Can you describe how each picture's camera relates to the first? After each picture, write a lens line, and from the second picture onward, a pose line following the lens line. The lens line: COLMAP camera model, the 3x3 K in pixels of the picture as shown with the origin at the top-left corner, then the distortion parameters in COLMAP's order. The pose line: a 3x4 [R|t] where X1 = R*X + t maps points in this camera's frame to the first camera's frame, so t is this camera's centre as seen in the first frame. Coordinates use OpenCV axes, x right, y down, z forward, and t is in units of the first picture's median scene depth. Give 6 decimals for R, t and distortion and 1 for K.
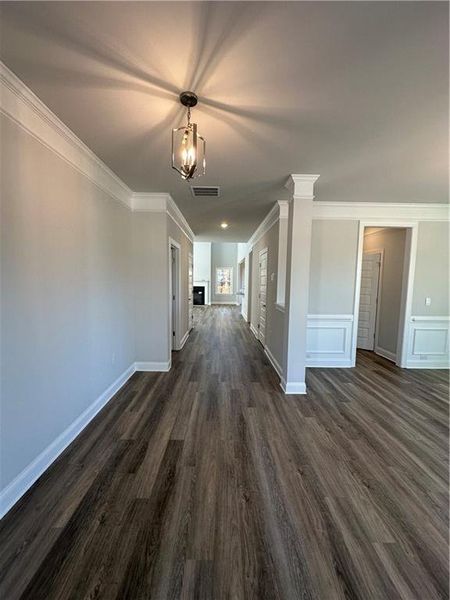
lens RADIAL K [[238.9, 0, 225.0], [0, 238.9, 300.0], [0, 0, 1]] dist [-0.000523, 0.000179]
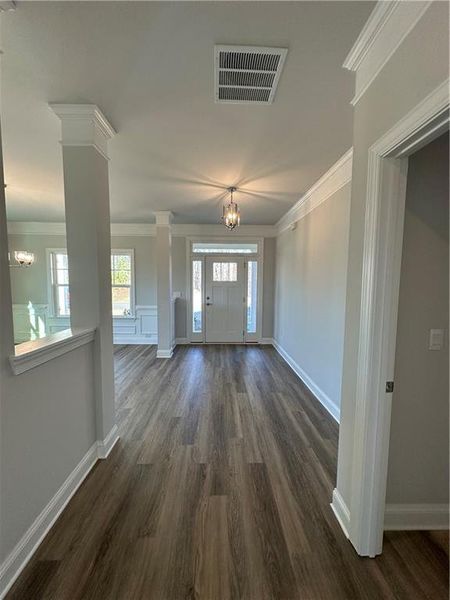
lens RADIAL K [[238.9, 0, 225.0], [0, 238.9, 300.0], [0, 0, 1]] dist [-0.000523, 0.000179]
pose [[-0.999672, -0.024198, -0.008431, -0.059105], [-0.025262, 0.985797, 0.166030, -0.164771], [0.004294, 0.166188, -0.986085, 1.893218]]
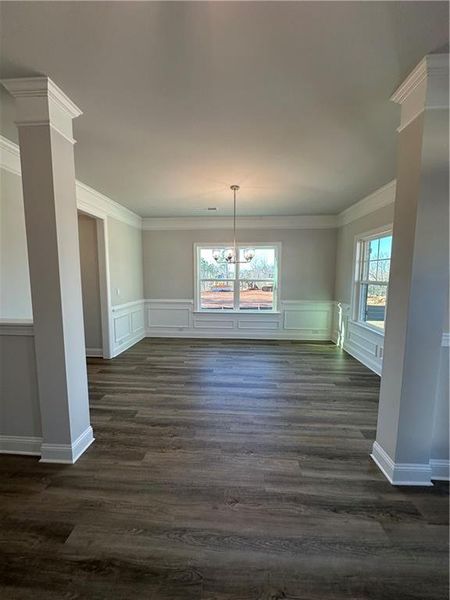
lens RADIAL K [[238.9, 0, 225.0], [0, 238.9, 300.0], [0, 0, 1]] dist [-0.000523, 0.000179]
pose [[0.083176, -0.119385, 0.989358, -0.296314], [0.086519, 0.989914, 0.112178, -0.053559], [-0.992772, 0.076268, 0.092666, 0.617509]]
